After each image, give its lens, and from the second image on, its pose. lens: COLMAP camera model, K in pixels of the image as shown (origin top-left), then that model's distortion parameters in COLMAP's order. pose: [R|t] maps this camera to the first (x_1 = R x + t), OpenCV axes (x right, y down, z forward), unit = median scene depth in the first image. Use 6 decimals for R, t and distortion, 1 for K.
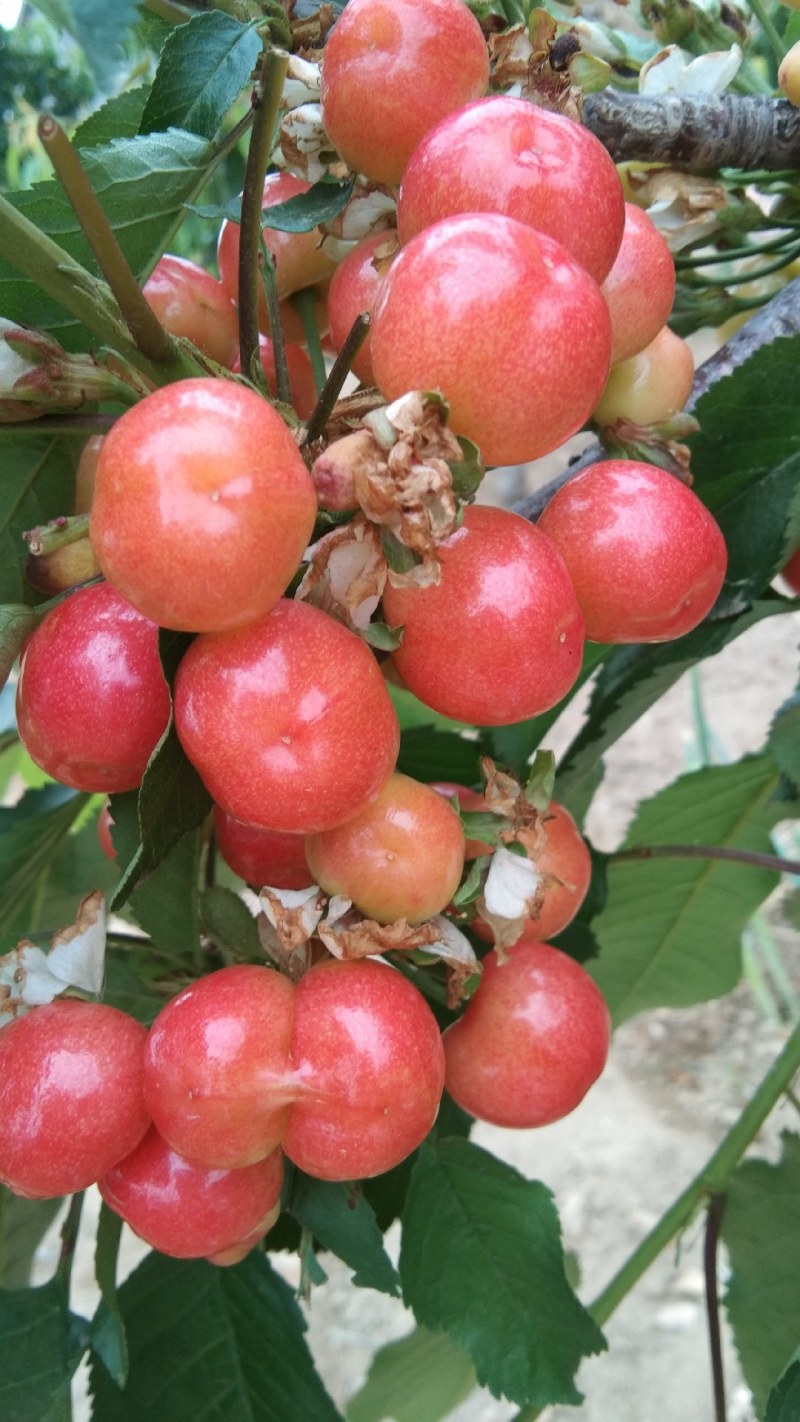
lens RADIAL K [[1128.9, 0, 400.0], [0, 1128.9, 711.0], [0, 0, 1]] dist [0.010294, -0.120635]
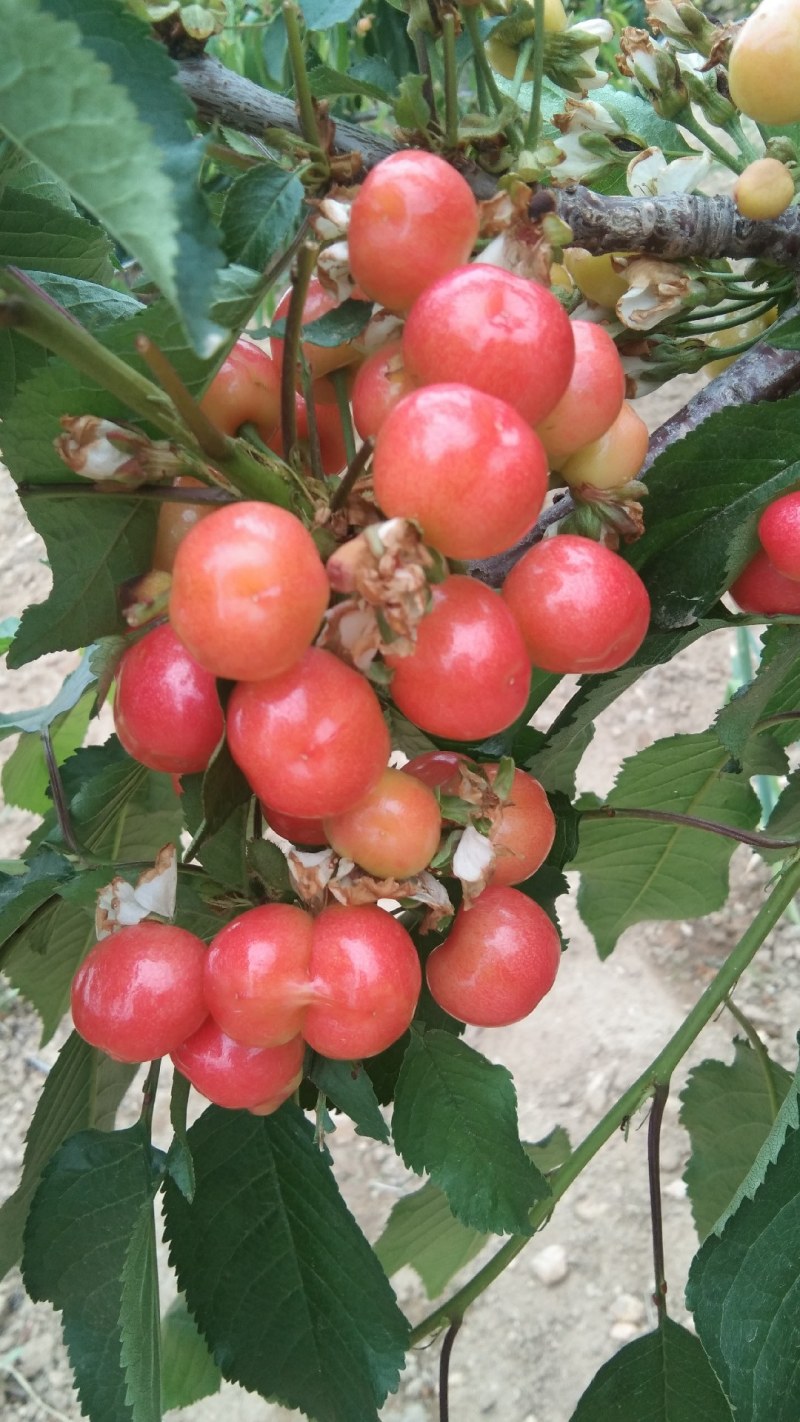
lens RADIAL K [[1086.4, 0, 399.6], [0, 1086.4, 716.1], [0, 0, 1]] dist [-0.048878, -0.002053]
pose [[0.998182, 0.031745, -0.051237, 0.068257], [-0.026936, 0.995399, 0.091956, -0.122812], [0.053920, -0.090409, 0.994444, -0.269732]]
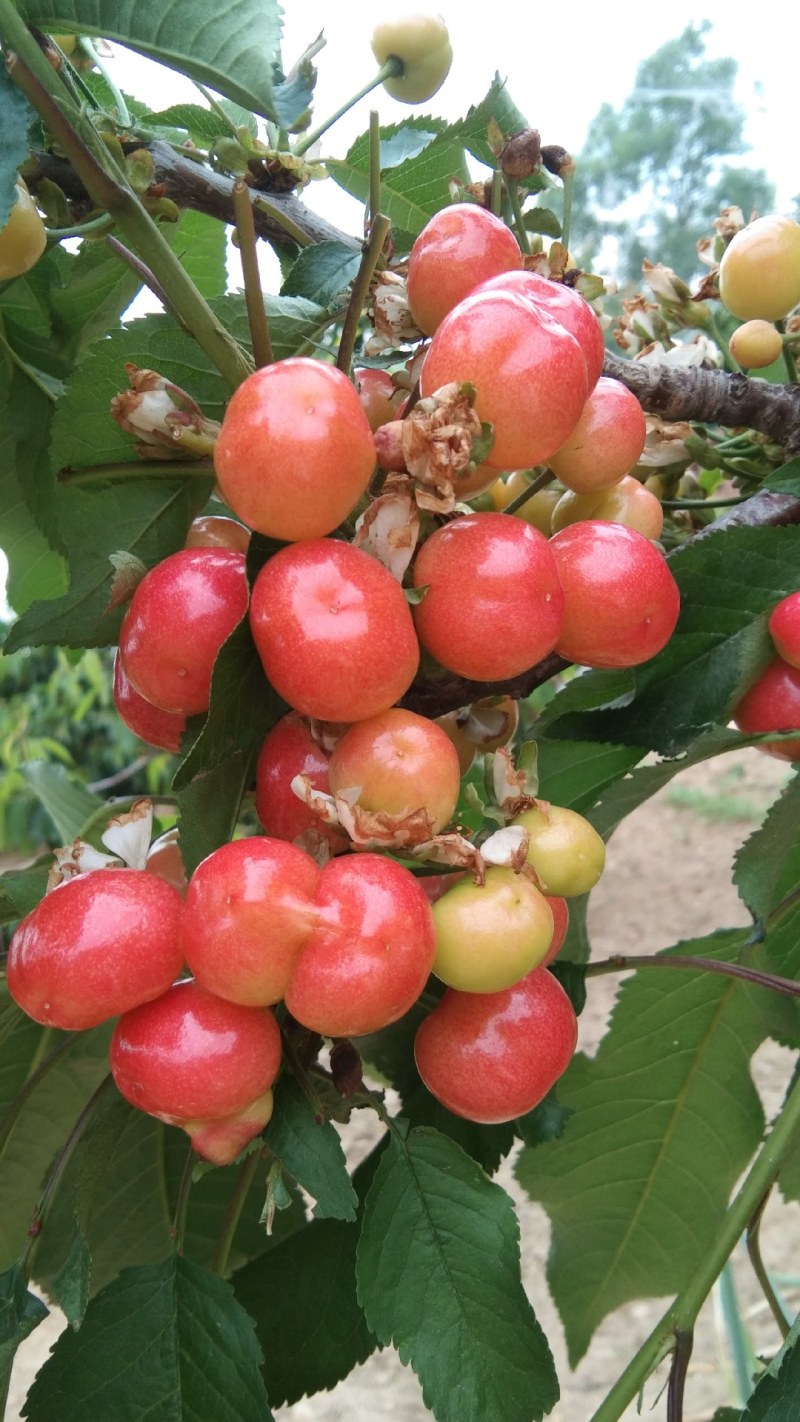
lens RADIAL K [[1086.4, 0, 399.6], [0, 1086.4, 716.1], [0, 0, 1]] dist [-0.048878, -0.002053]
pose [[0.994507, 0.098747, -0.034699, 0.026749], [-0.104599, 0.925731, -0.363429, 0.469853], [-0.003766, 0.365062, 0.930975, -0.101797]]
